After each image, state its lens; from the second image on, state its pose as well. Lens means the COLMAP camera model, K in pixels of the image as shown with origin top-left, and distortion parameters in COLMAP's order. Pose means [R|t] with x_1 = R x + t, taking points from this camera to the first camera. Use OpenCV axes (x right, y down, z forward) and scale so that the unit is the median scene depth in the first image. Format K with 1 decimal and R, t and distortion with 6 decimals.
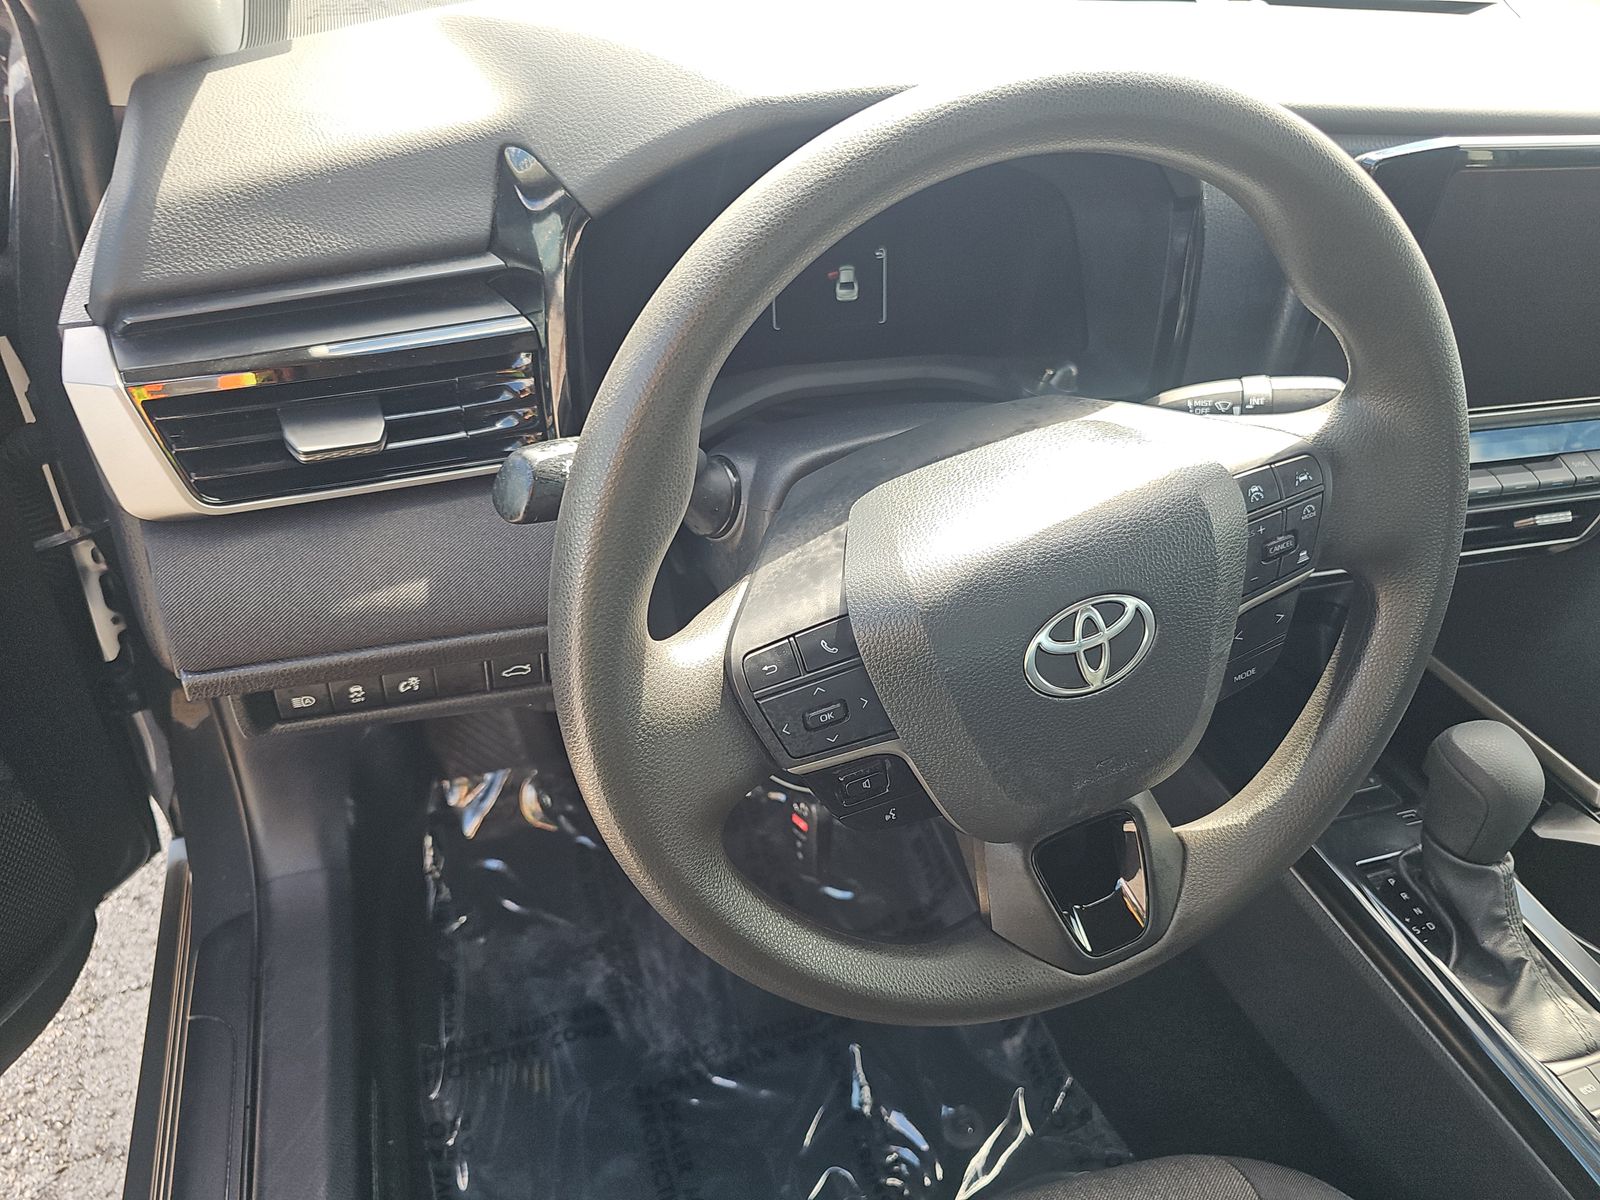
lens RADIAL K [[1087.1, 0, 790.9], [0, 1087.1, 640.4], [0, 0, 1]] dist [0.029110, -0.017672]
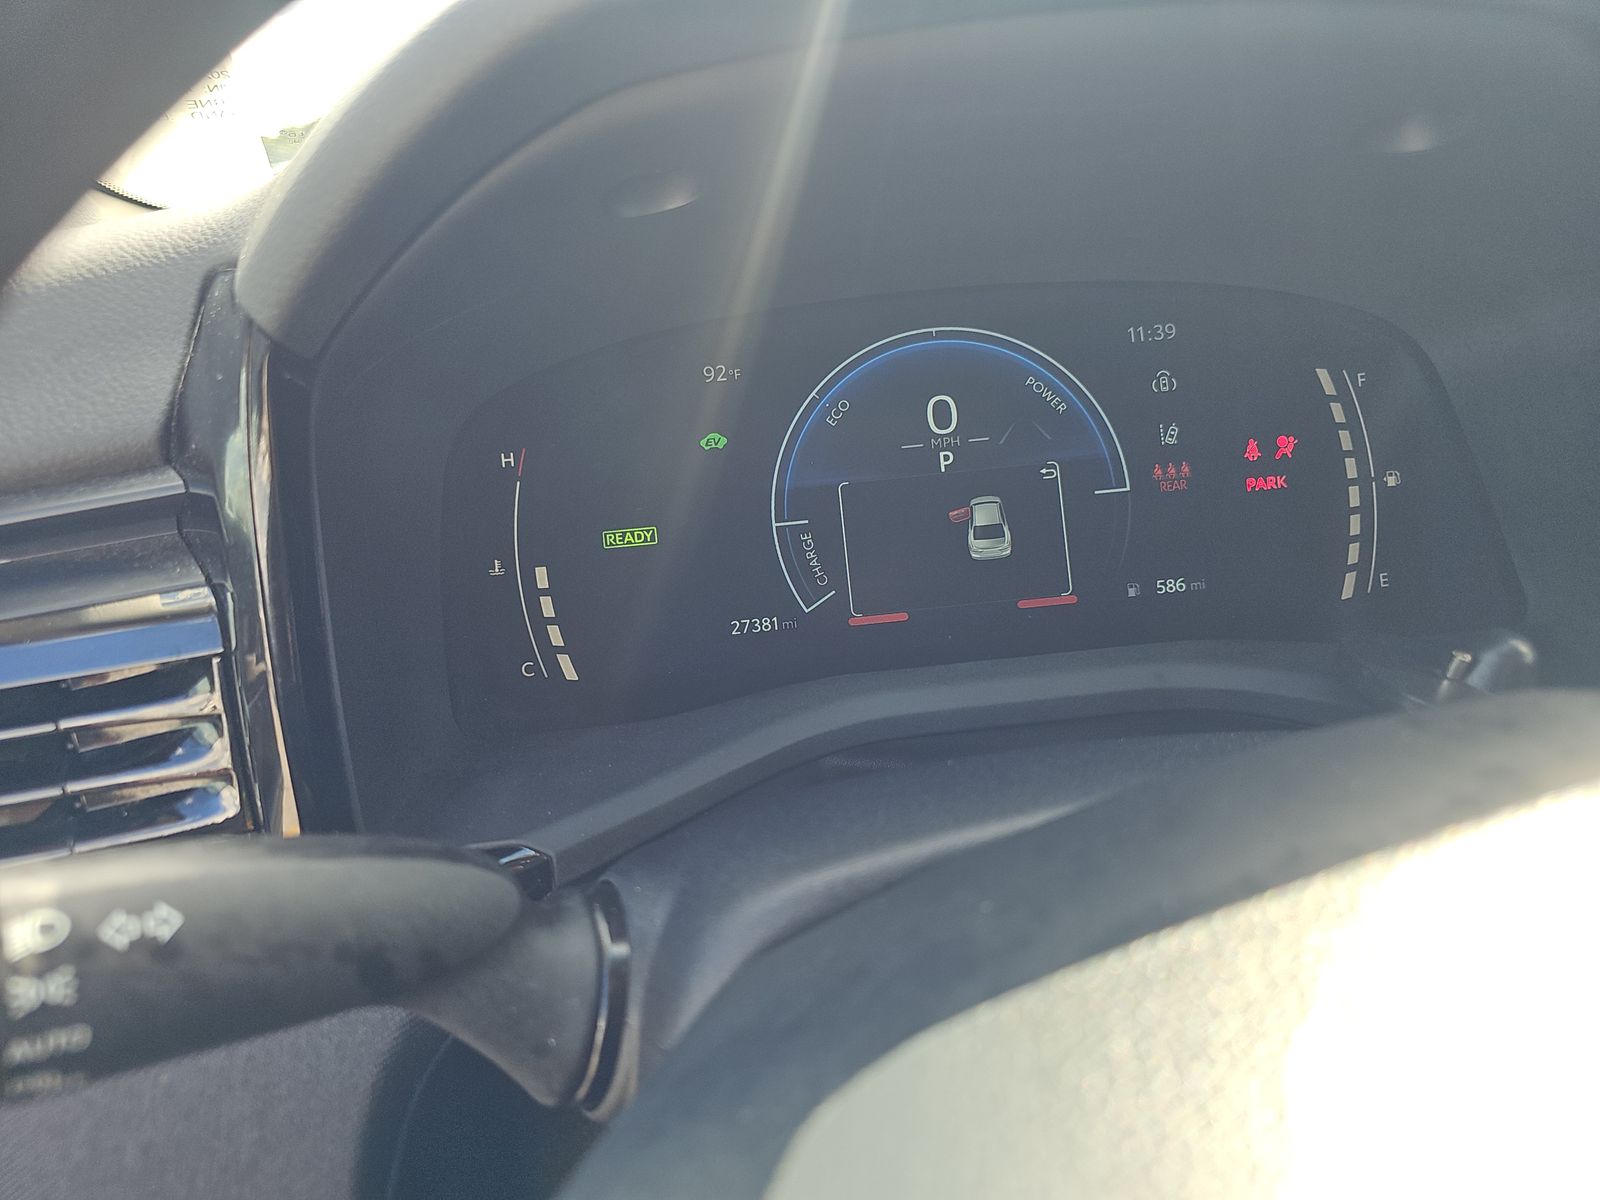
lens RADIAL K [[1087.1, 0, 790.9], [0, 1087.1, 640.4], [0, 0, 1]] dist [0.029110, -0.017672]
pose [[0.969133, -0.061038, -0.238864, 0.086873], [-0.020591, 0.945443, -0.325136, -0.108788], [0.245678, 0.320019, 0.915003, 0.544526]]
